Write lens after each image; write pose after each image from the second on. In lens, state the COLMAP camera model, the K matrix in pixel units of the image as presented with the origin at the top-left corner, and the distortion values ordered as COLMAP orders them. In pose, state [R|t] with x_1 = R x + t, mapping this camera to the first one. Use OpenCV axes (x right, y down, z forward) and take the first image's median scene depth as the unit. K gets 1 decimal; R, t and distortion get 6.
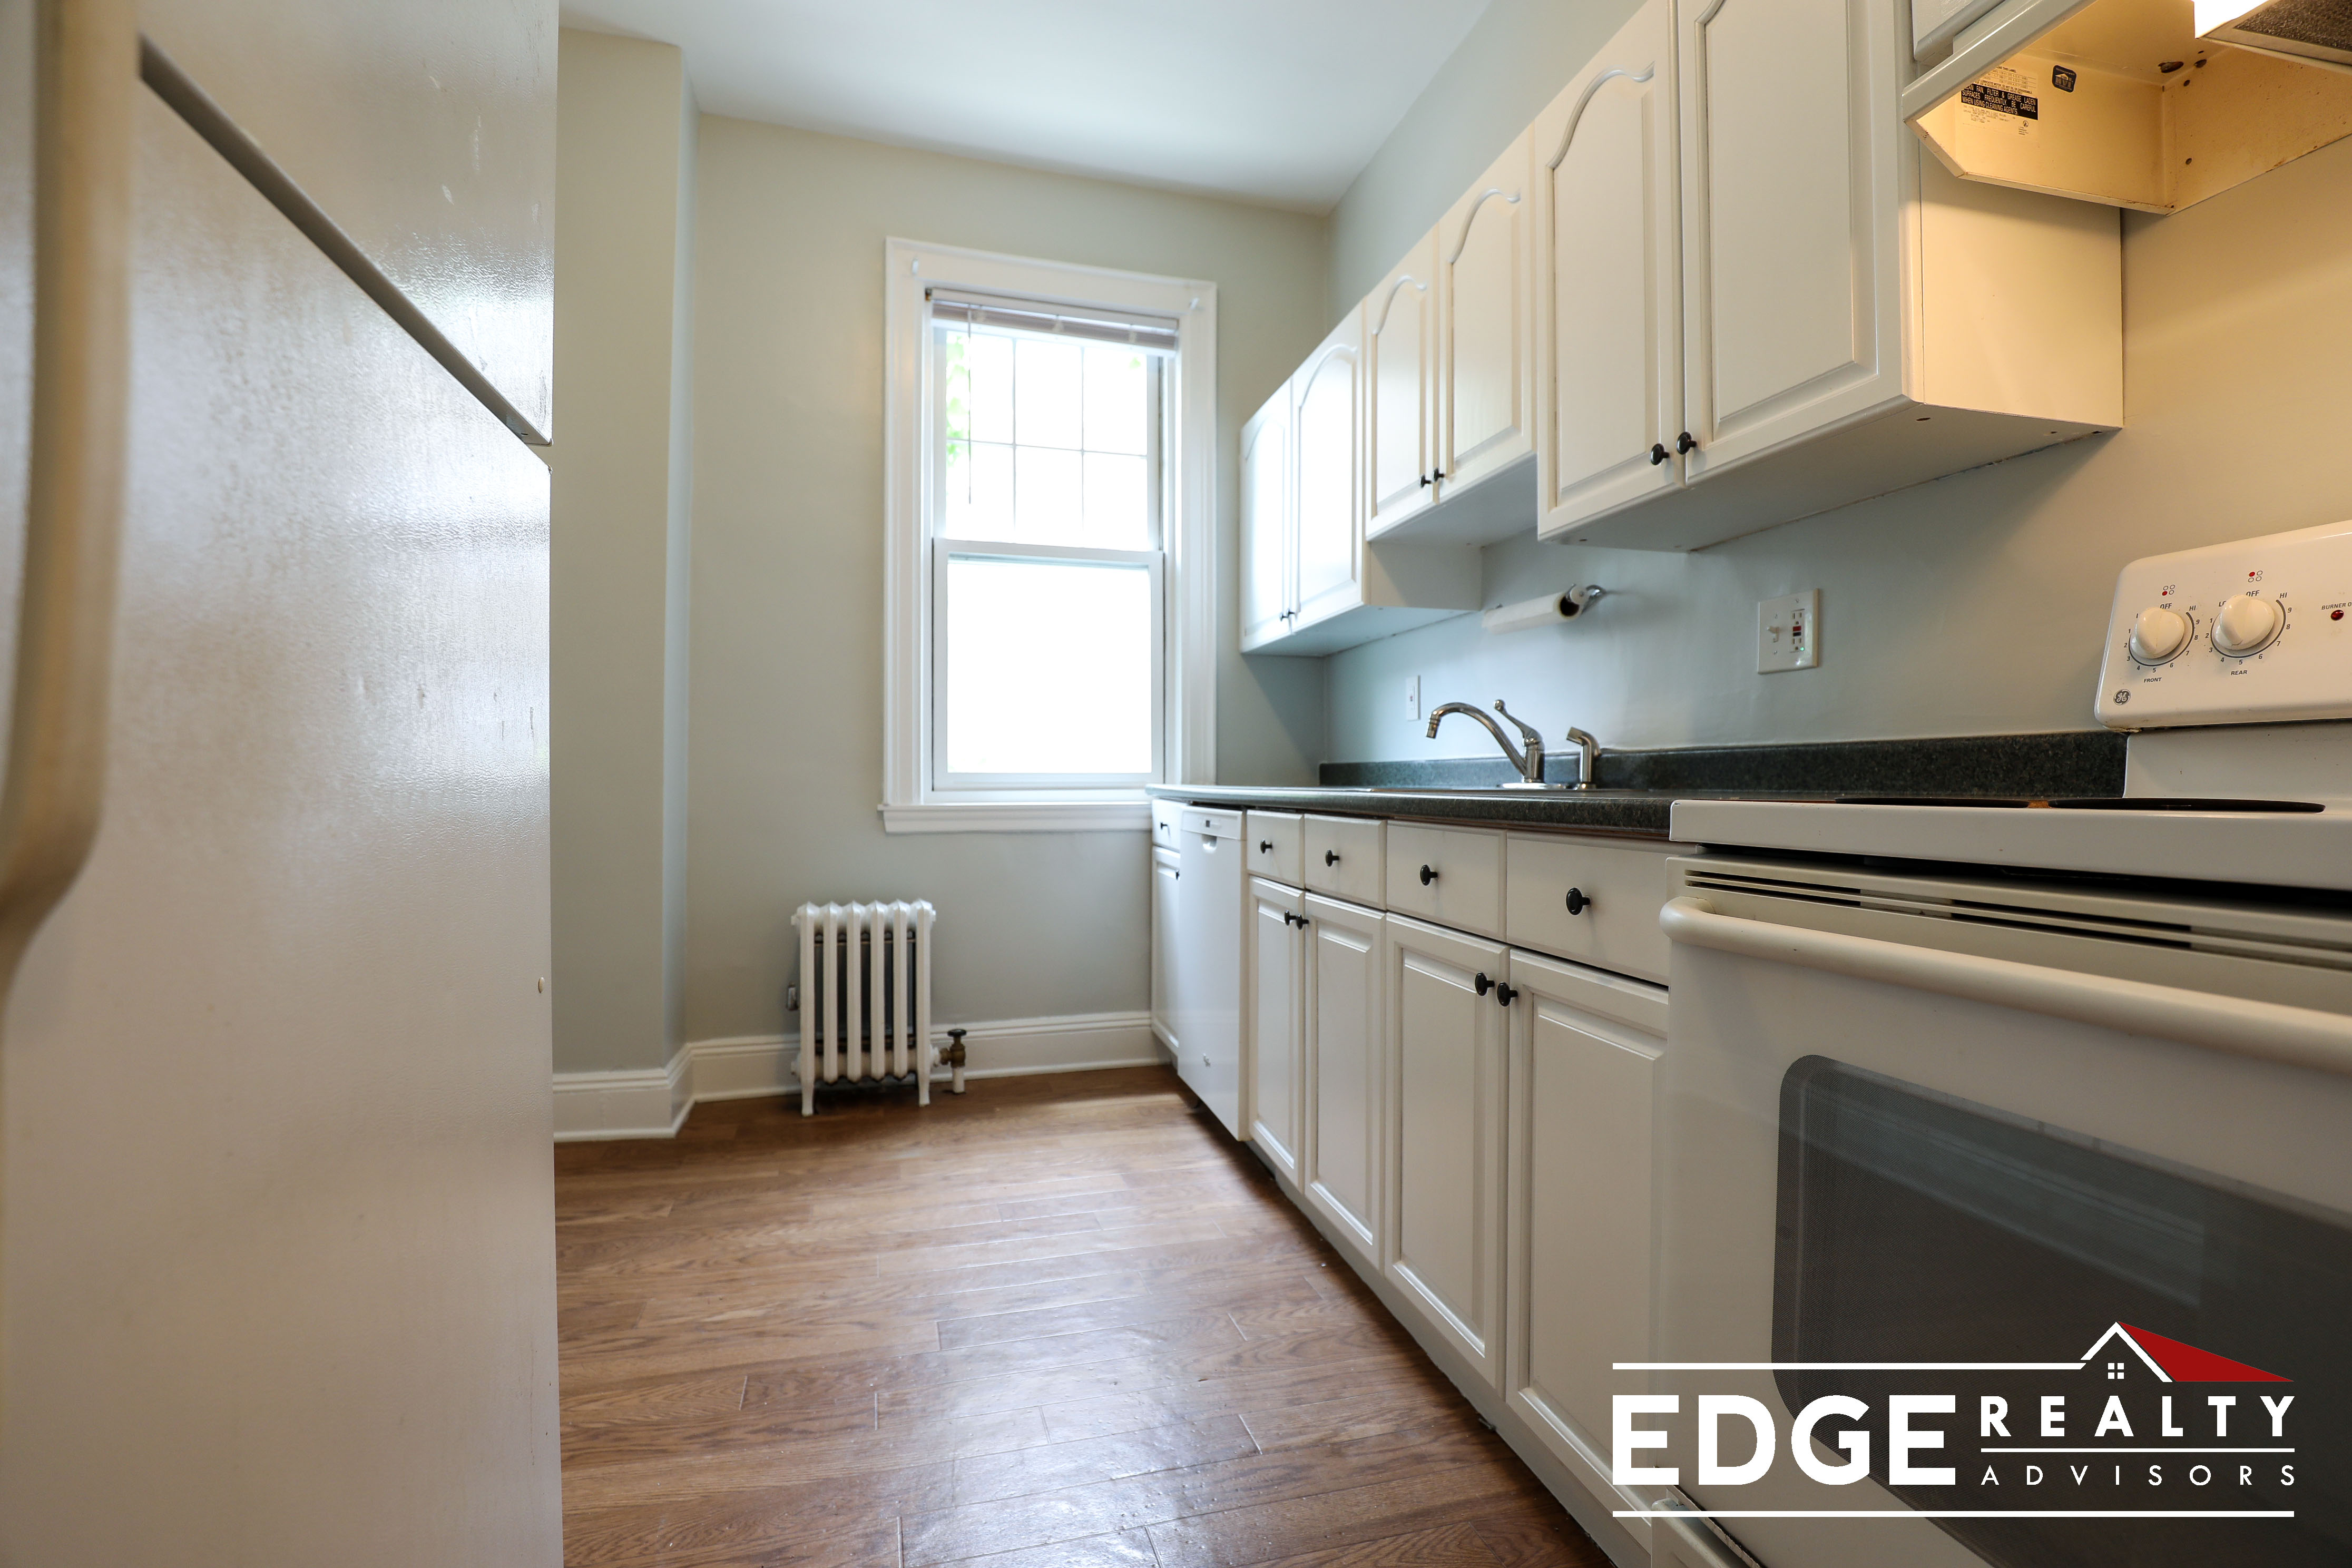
lens RADIAL K [[1073.1, 0, 1191.9], [0, 1073.1, 785.1], [0, 0, 1]] dist [-0.021051, 0.000009]
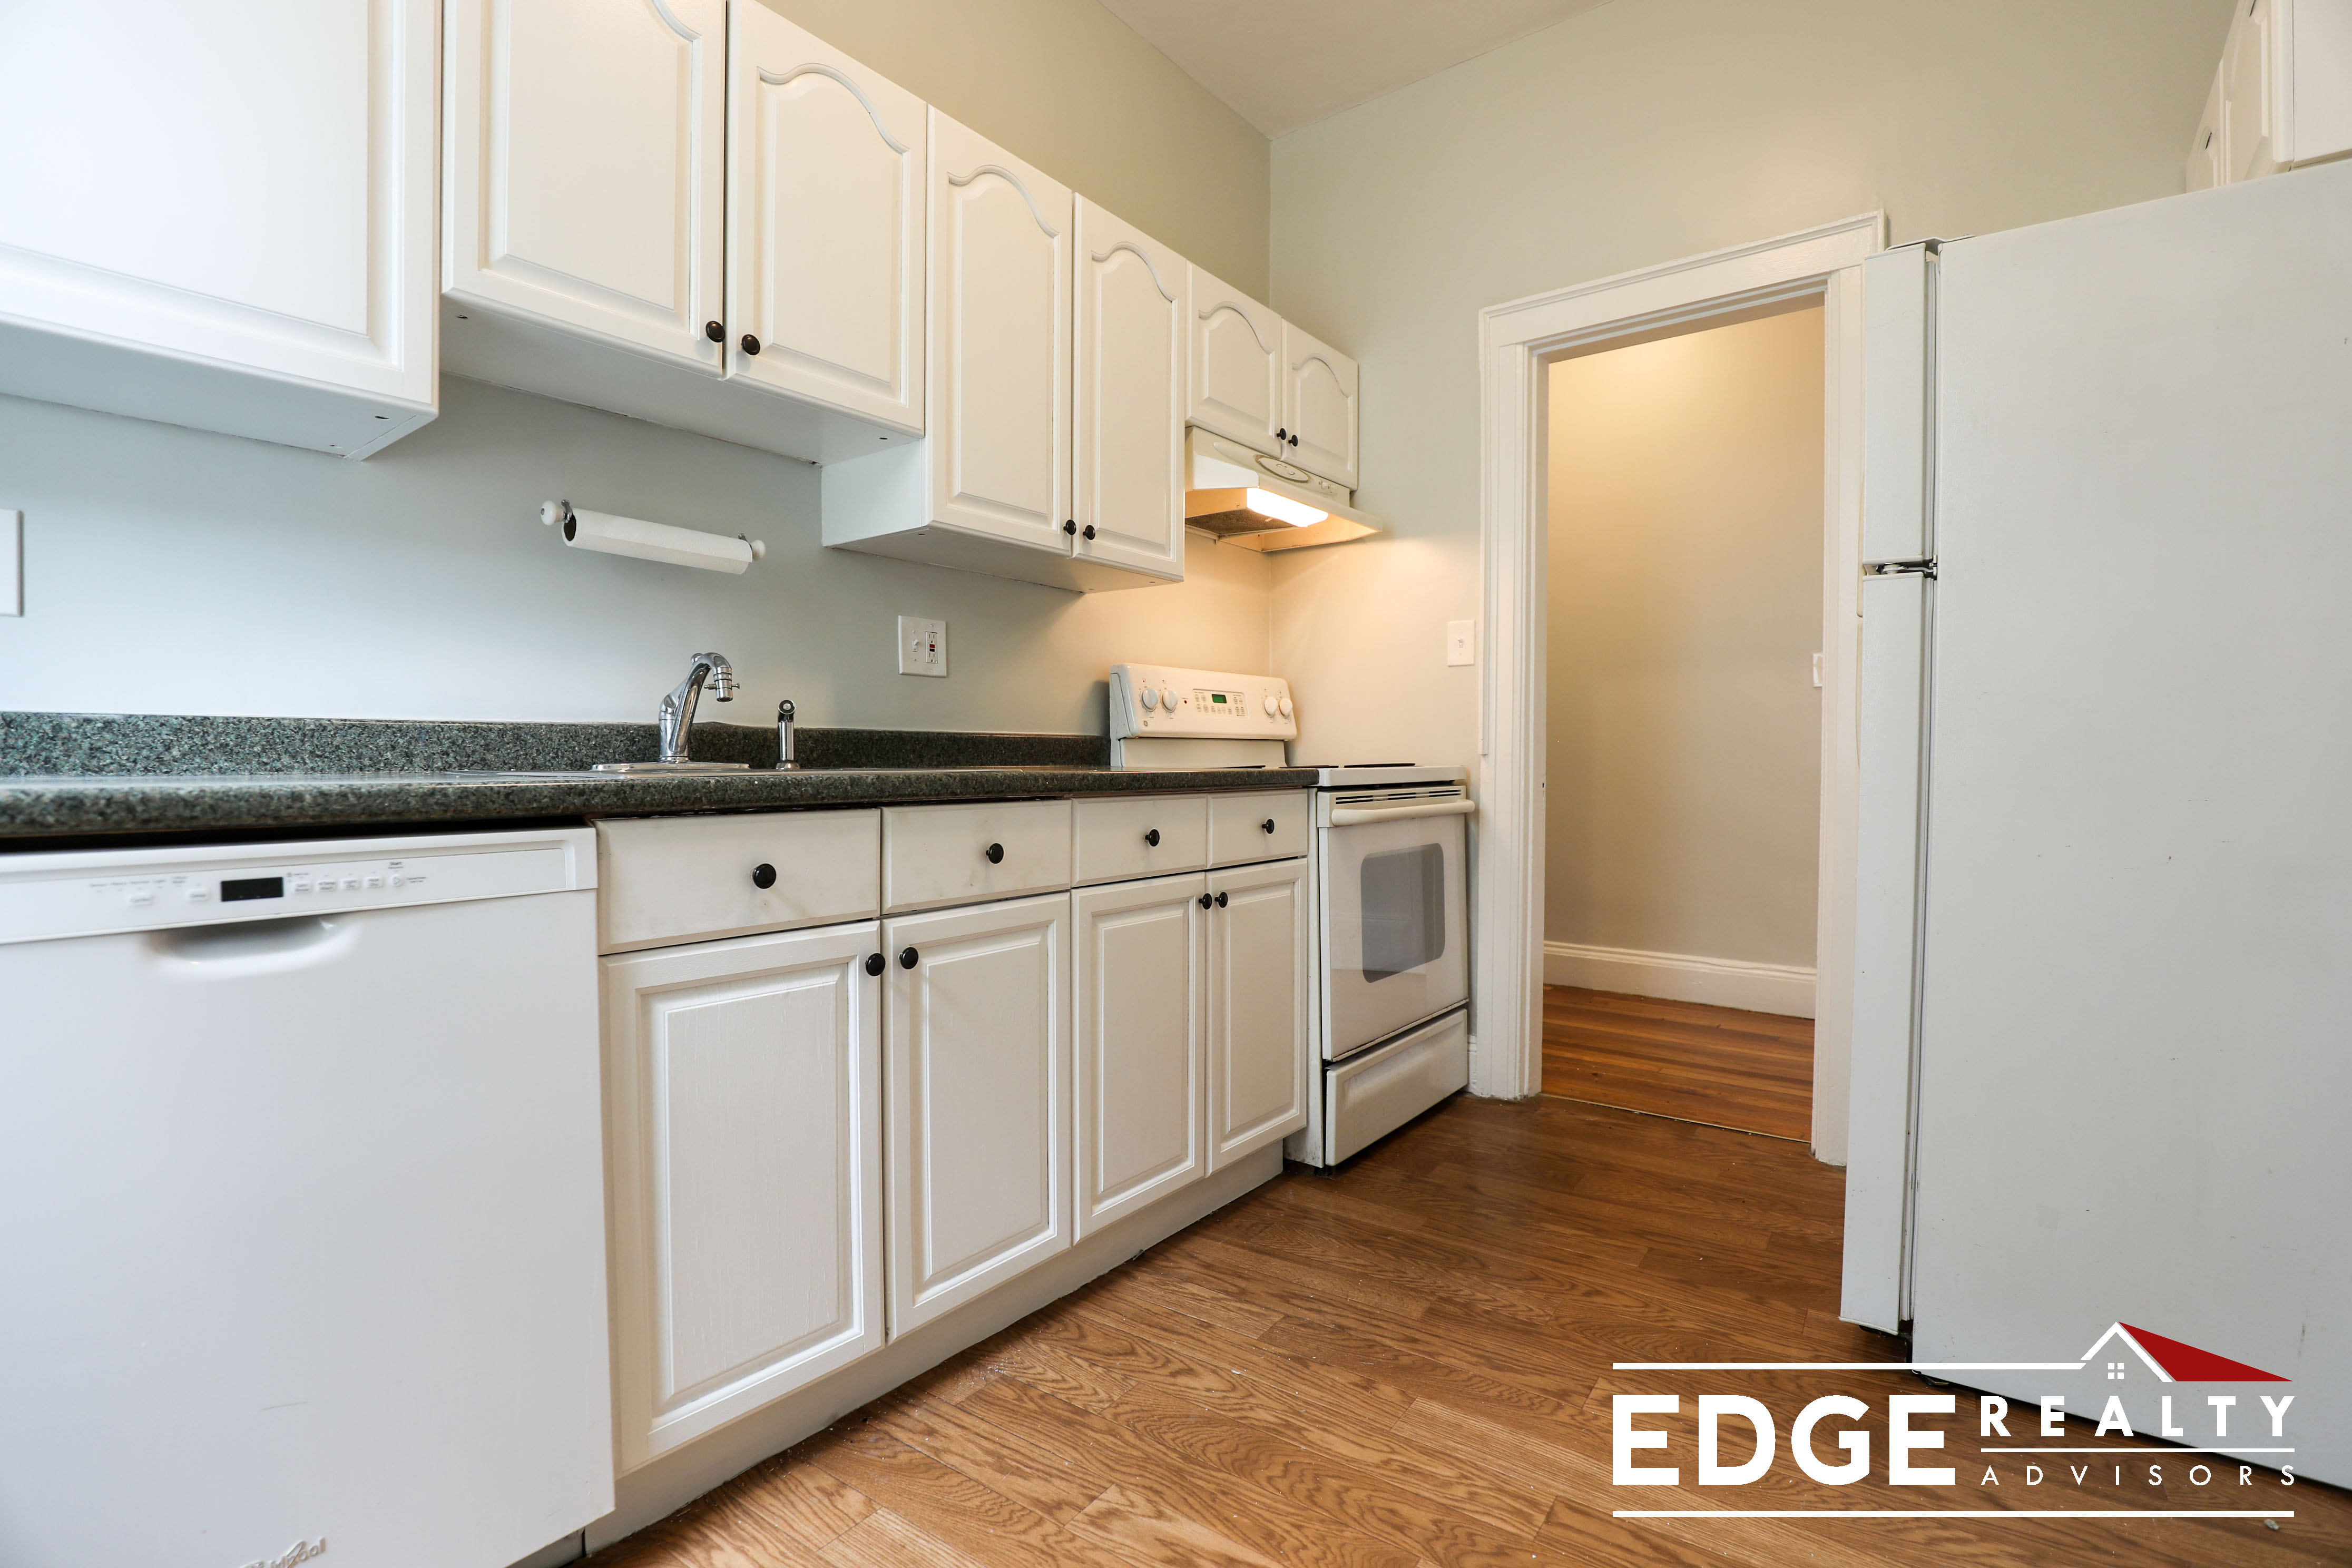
lens RADIAL K [[1097.3, 0, 1176.0], [0, 1097.3, 784.0], [0, 0, 1]] dist [-0.018056, 0.000091]
pose [[-0.613416, -0.022023, 0.789453, -0.396214], [0.001119, 0.999586, 0.028755, -0.006598], [-0.789759, 0.018522, -0.613137, 0.885024]]
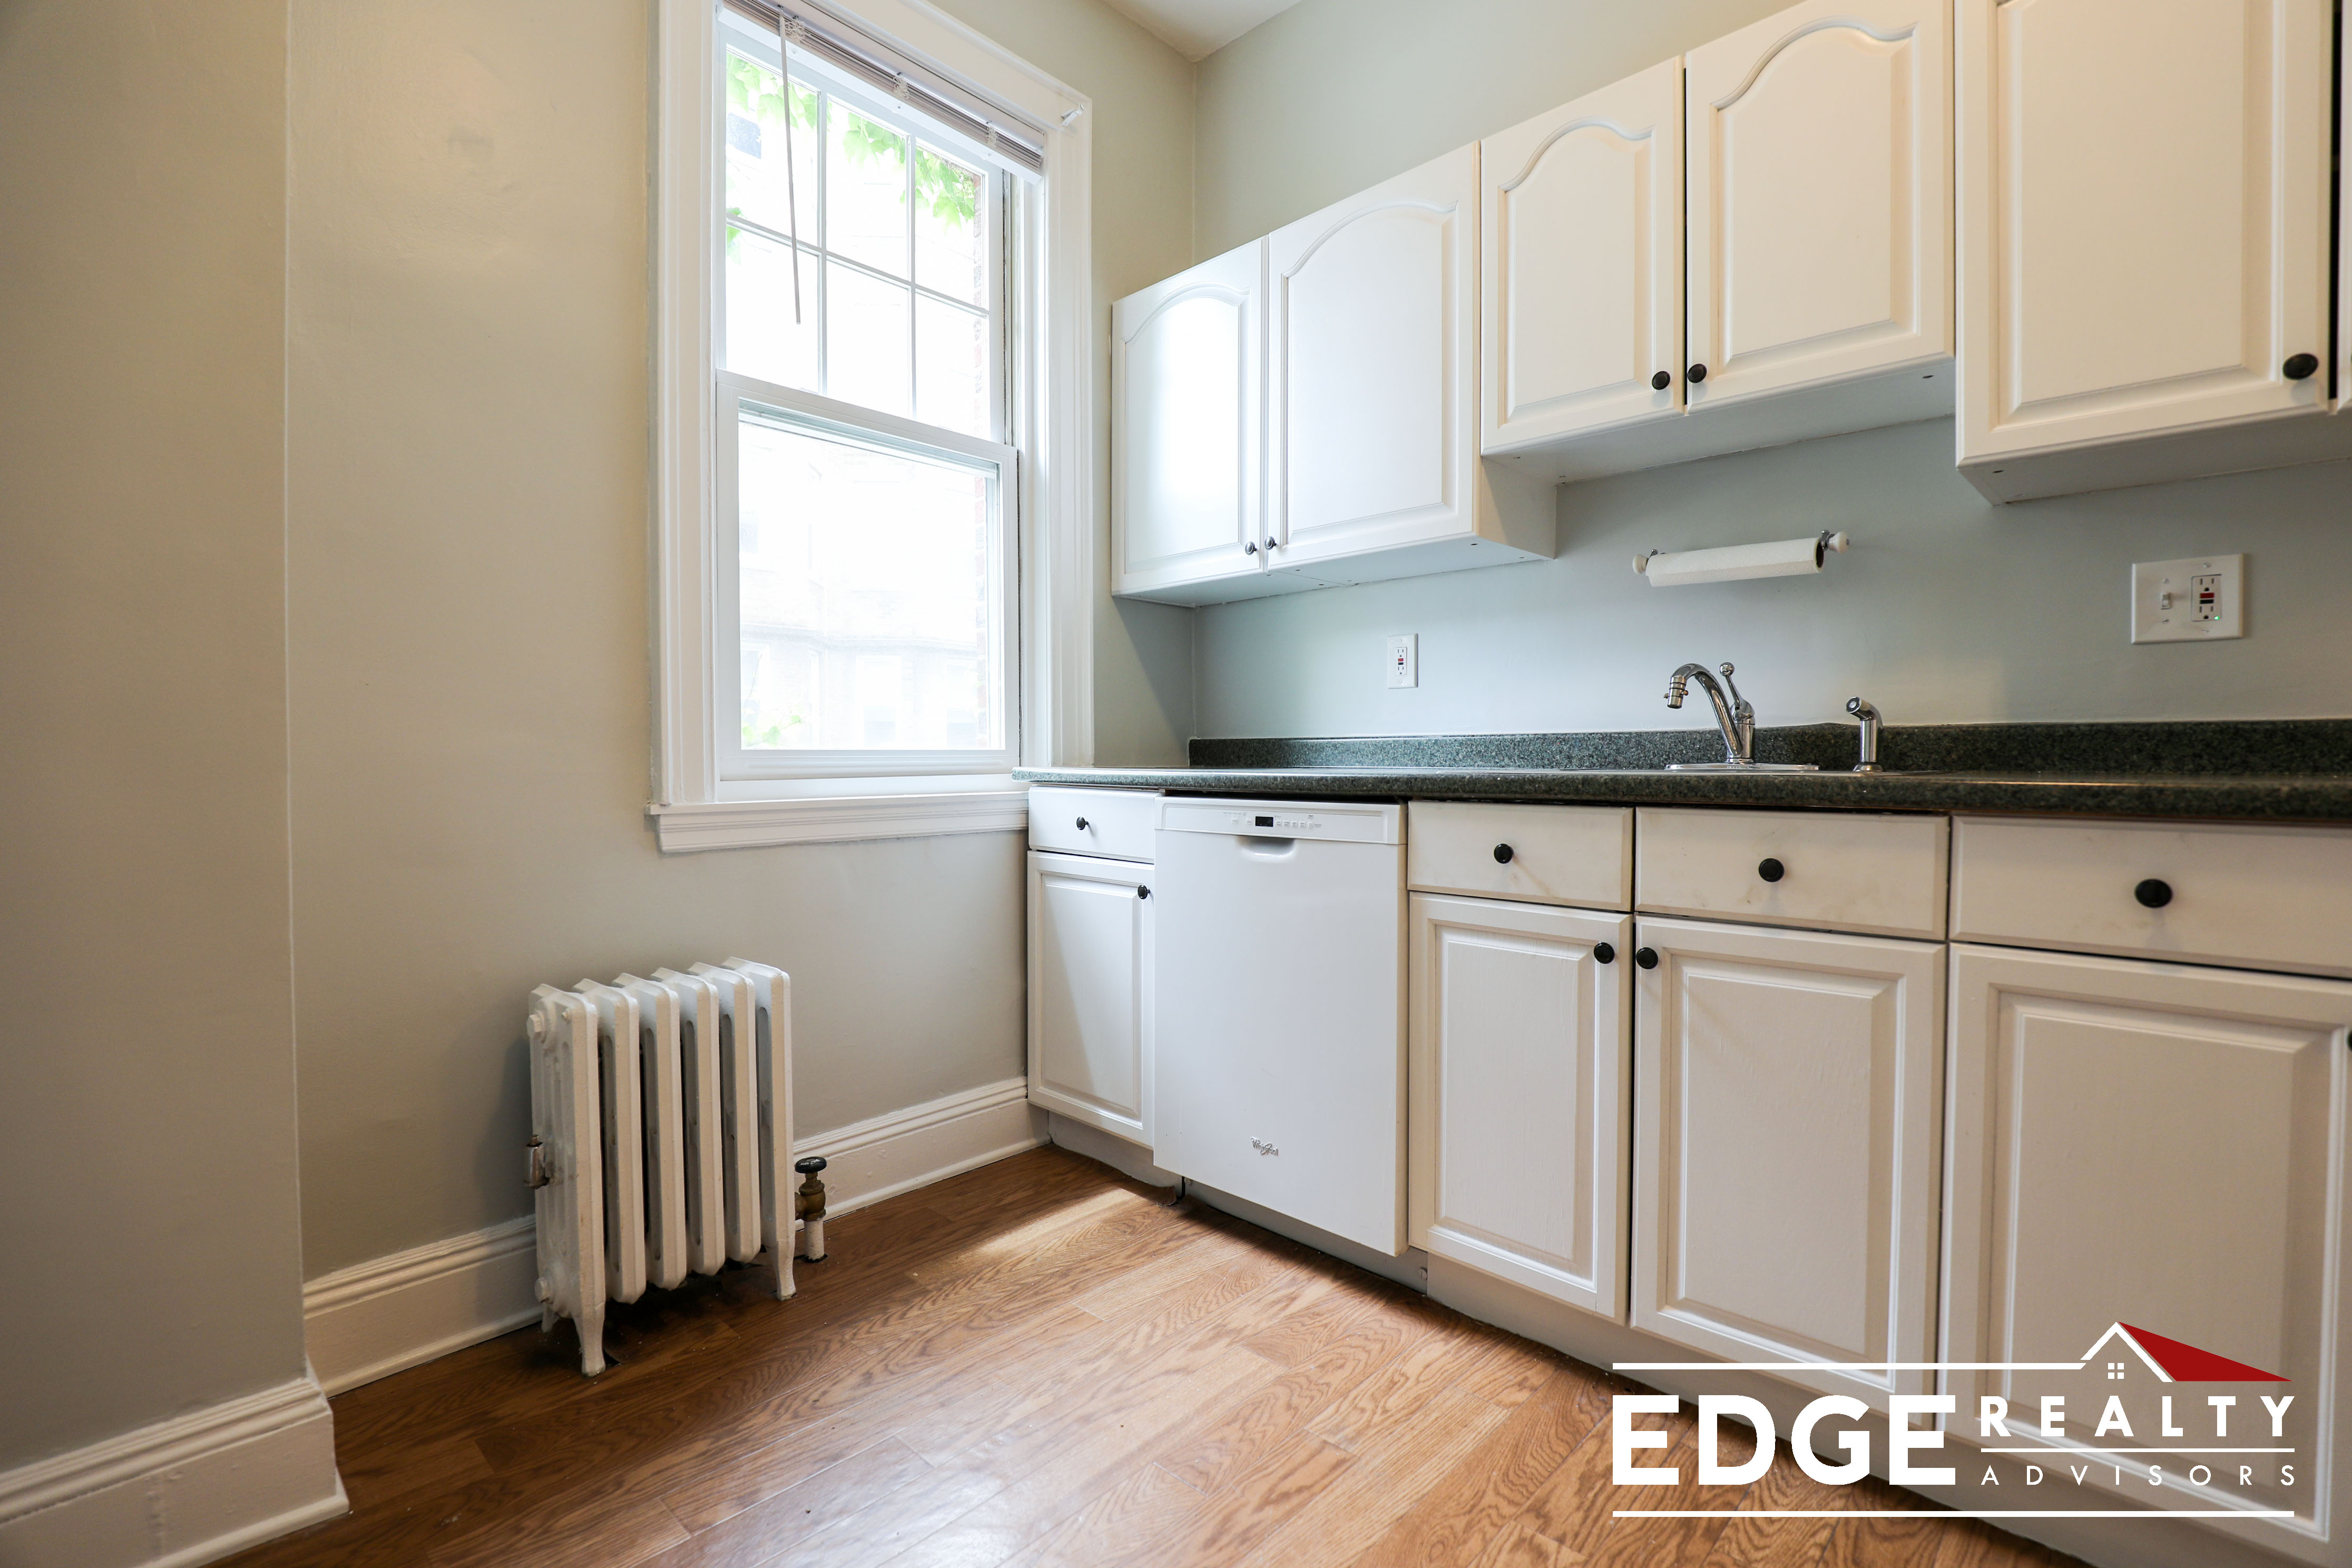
lens RADIAL K [[1073.1, 0, 1191.9], [0, 1073.1, 785.1], [0, 0, 1]] dist [-0.021051, 0.000009]
pose [[0.859087, -0.015043, 0.511609, -0.357807], [0.004581, 0.999754, 0.021704, -0.003951], [-0.511810, -0.016302, 0.858944, 0.366291]]
